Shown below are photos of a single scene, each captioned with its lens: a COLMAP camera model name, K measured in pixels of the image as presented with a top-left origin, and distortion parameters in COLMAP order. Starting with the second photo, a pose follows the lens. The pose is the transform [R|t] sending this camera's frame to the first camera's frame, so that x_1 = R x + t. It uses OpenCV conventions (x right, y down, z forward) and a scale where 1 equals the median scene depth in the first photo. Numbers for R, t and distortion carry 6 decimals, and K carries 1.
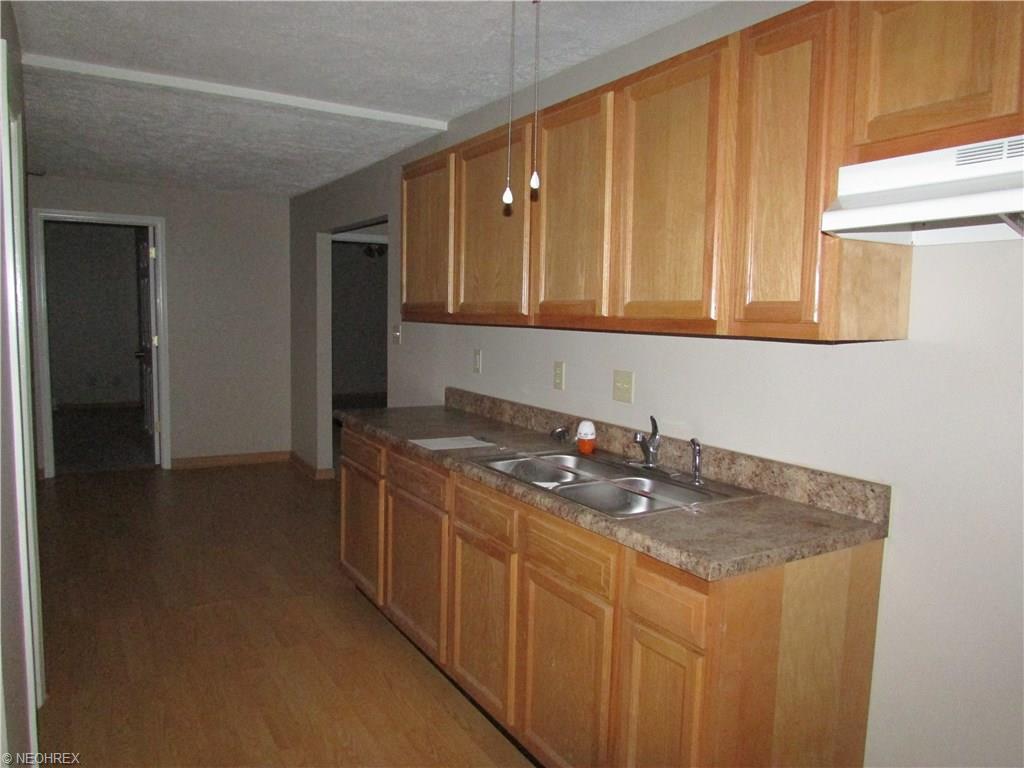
lens RADIAL K [[725.1, 0, 507.1], [0, 725.1, 386.8], [0, 0, 1]] dist [-0.025301, -0.001370]
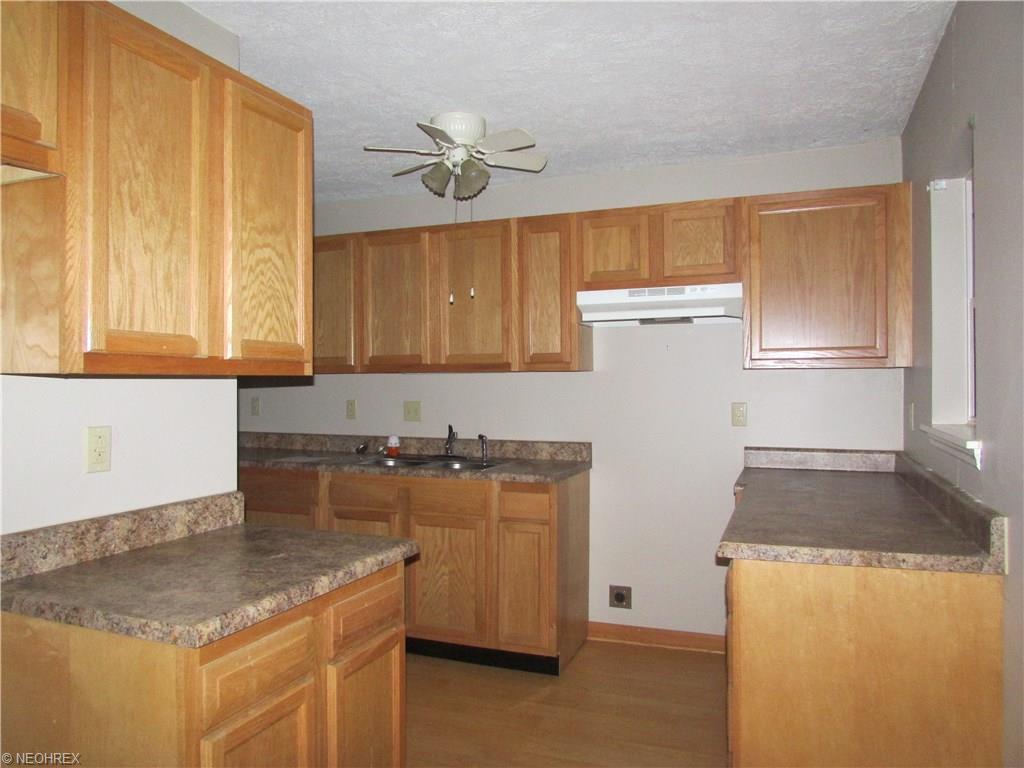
lens RADIAL K [[725.1, 0, 507.1], [0, 725.1, 386.8], [0, 0, 1]] dist [-0.025301, -0.001370]
pose [[0.797857, -0.015585, 0.602645, -0.818143], [0.075132, 0.994442, -0.073752, 0.102503], [-0.598147, 0.104122, 0.794594, -0.471411]]
